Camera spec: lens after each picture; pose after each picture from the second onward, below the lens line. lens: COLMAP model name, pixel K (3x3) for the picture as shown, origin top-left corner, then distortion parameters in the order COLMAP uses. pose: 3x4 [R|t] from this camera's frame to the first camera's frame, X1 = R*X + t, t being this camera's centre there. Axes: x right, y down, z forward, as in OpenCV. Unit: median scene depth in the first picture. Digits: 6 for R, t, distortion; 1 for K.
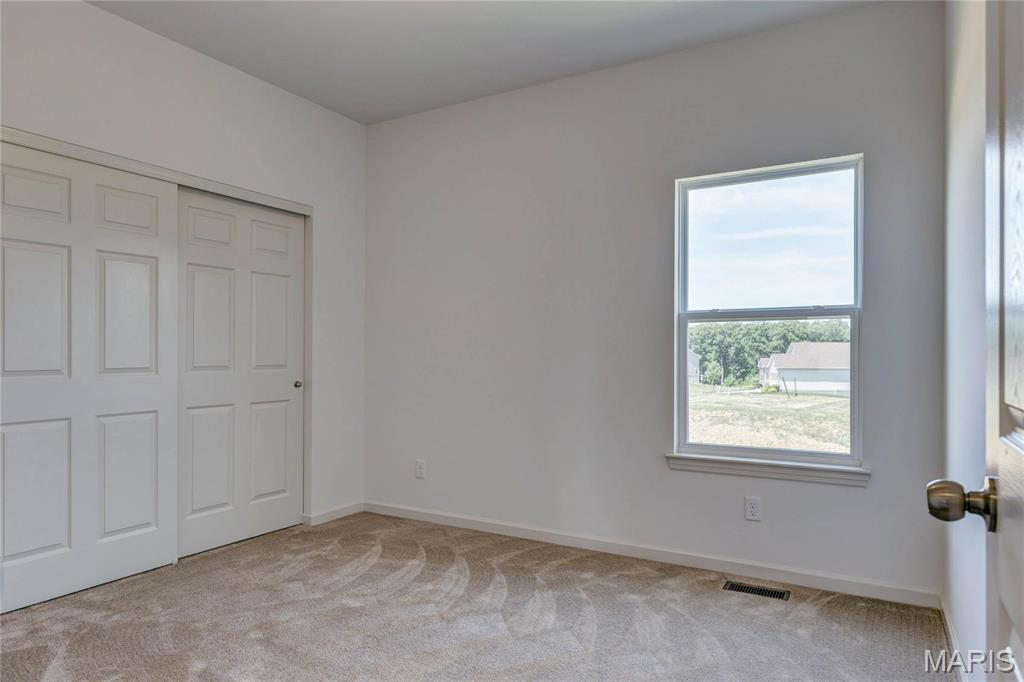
lens RADIAL K [[629.4, 0, 513.4], [0, 629.4, 350.7], [0, 0, 1]] dist [0.004251, 0.000330]
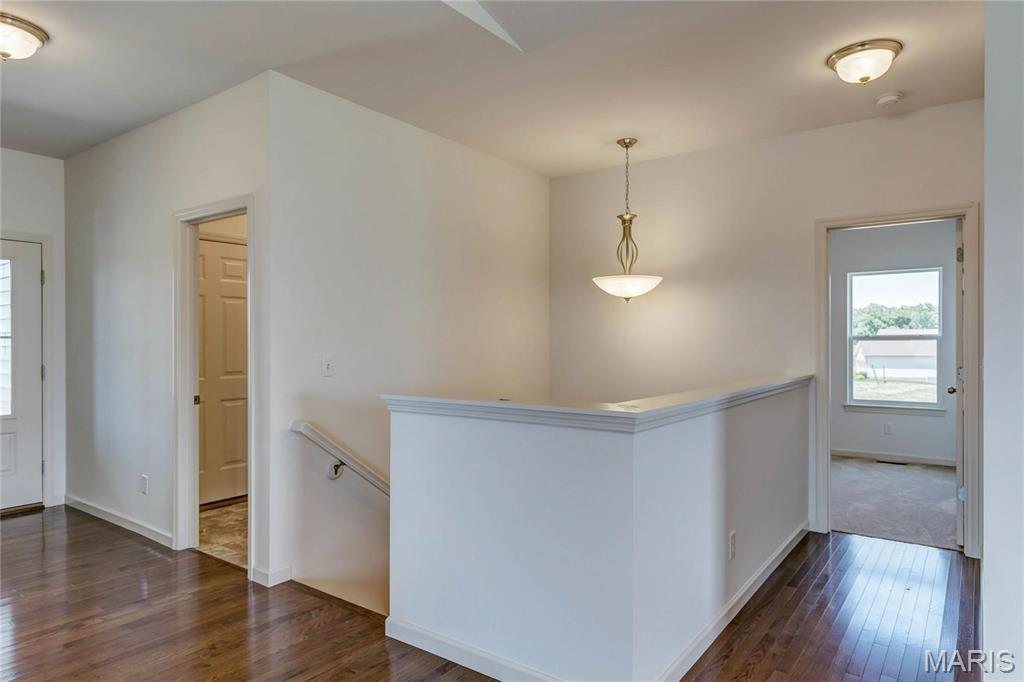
lens RADIAL K [[629.4, 0, 511.3], [0, 629.4, 335.5], [0, 0, 1]] dist [0.004251, 0.000330]
pose [[0.994069, -0.001524, -0.108742, -0.048051], [0.001360, 0.999998, -0.001582, -0.004759], [0.108744, 0.001425, 0.994069, -0.092393]]
